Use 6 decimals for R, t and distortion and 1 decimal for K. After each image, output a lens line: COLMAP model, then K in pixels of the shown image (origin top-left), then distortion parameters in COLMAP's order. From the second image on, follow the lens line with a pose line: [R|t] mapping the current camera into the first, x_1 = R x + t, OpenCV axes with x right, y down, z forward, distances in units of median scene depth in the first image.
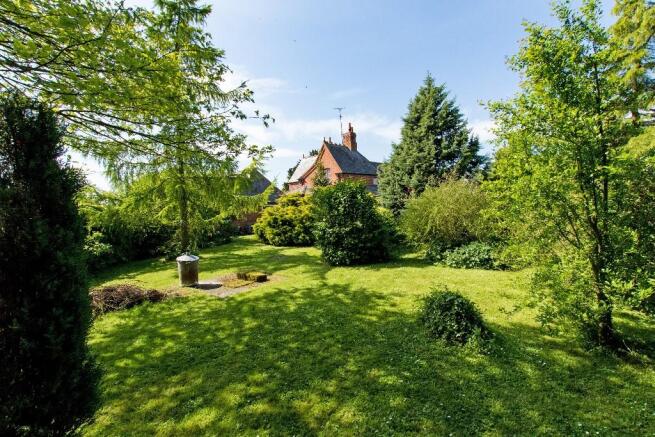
lens RADIAL K [[295.0, 0, 327.4], [0, 295.0, 217.5], [0, 0, 1]] dist [-0.000741, -0.000011]
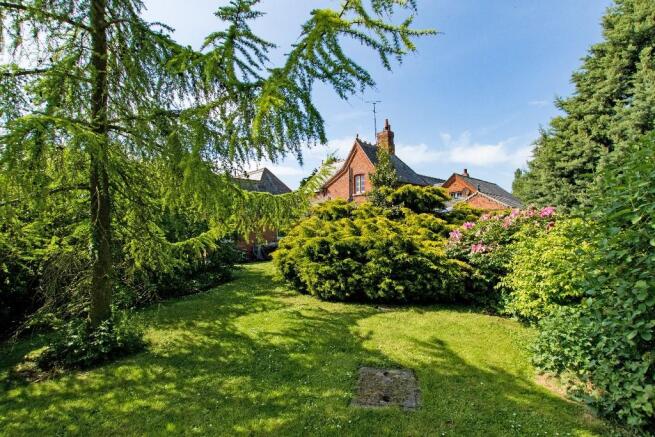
lens RADIAL K [[295.0, 0, 327.5], [0, 295.0, 218.7], [0, 0, 1]] dist [-0.000741, -0.000011]
pose [[0.999612, 0.026991, -0.006826, -0.163718], [-0.027331, 0.998065, -0.055859, -0.008330], [0.005305, 0.056024, 0.998415, 0.499590]]
